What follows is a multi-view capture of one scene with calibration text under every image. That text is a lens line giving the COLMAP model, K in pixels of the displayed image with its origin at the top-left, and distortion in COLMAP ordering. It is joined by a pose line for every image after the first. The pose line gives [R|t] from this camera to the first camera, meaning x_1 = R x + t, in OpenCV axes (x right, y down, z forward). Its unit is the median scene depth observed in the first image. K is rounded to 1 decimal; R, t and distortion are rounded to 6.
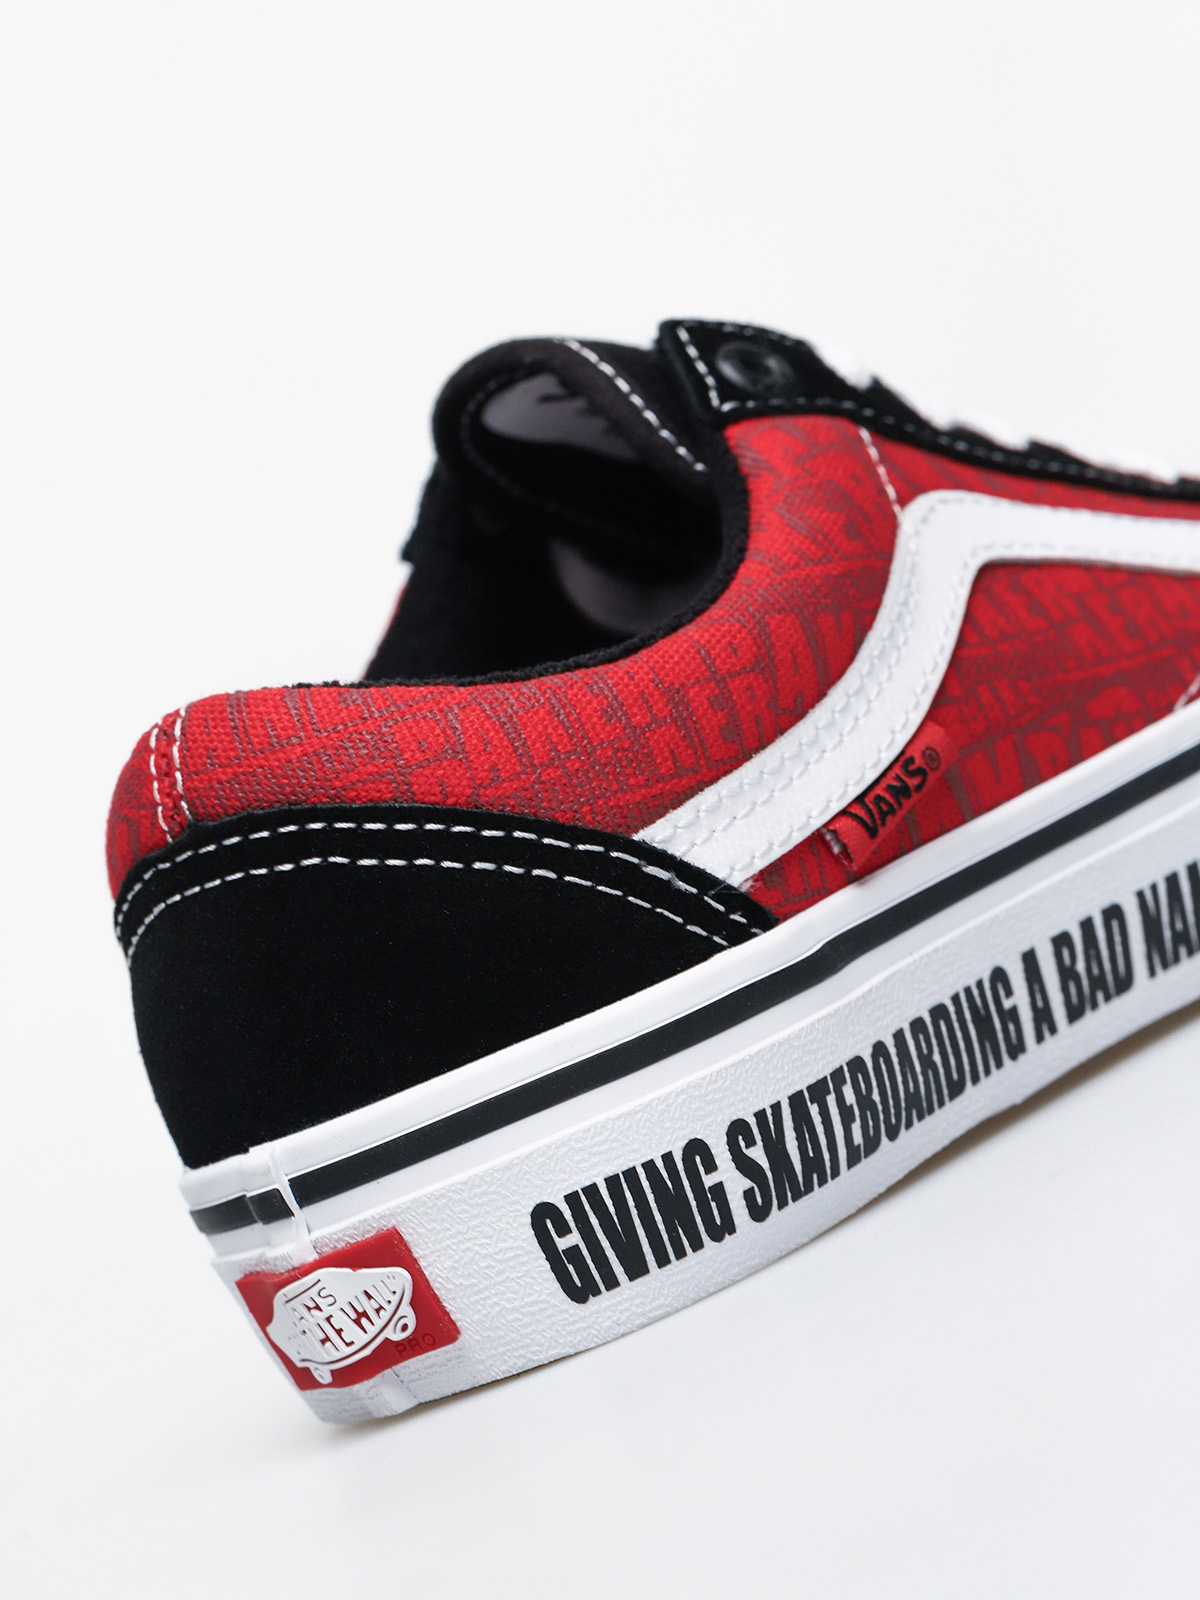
lens RADIAL K [[4875.3, 0, 600.0], [0, 4875.3, 800.0], [0, 0, 1]] dist [-1.265221, -0.033175]
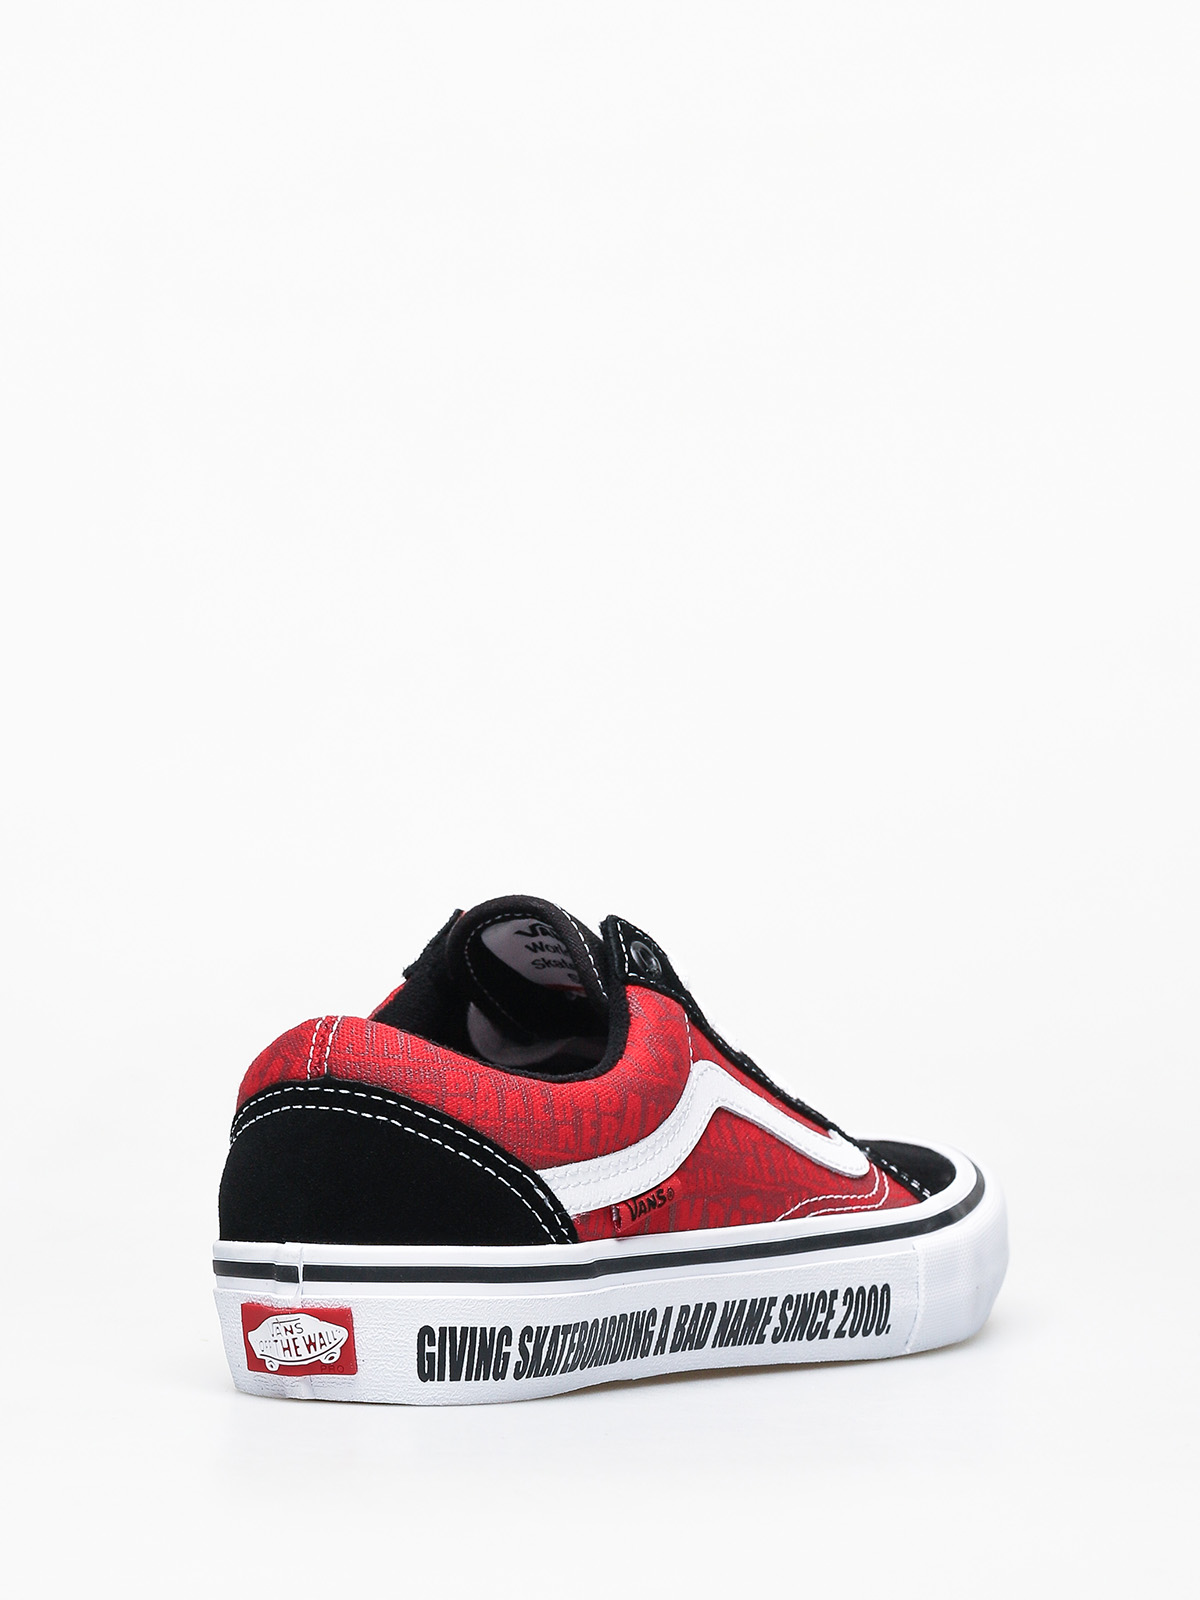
lens RADIAL K [[4875.3, 0, 600.0], [0, 4875.3, 800.0], [0, 0, 1]] dist [-1.265221, -0.033175]
pose [[0.900479, 0.404669, 0.159311, -0.329580], [-0.387288, 0.912810, -0.129565, 0.109702], [-0.197852, 0.054971, 0.978689, -0.869482]]
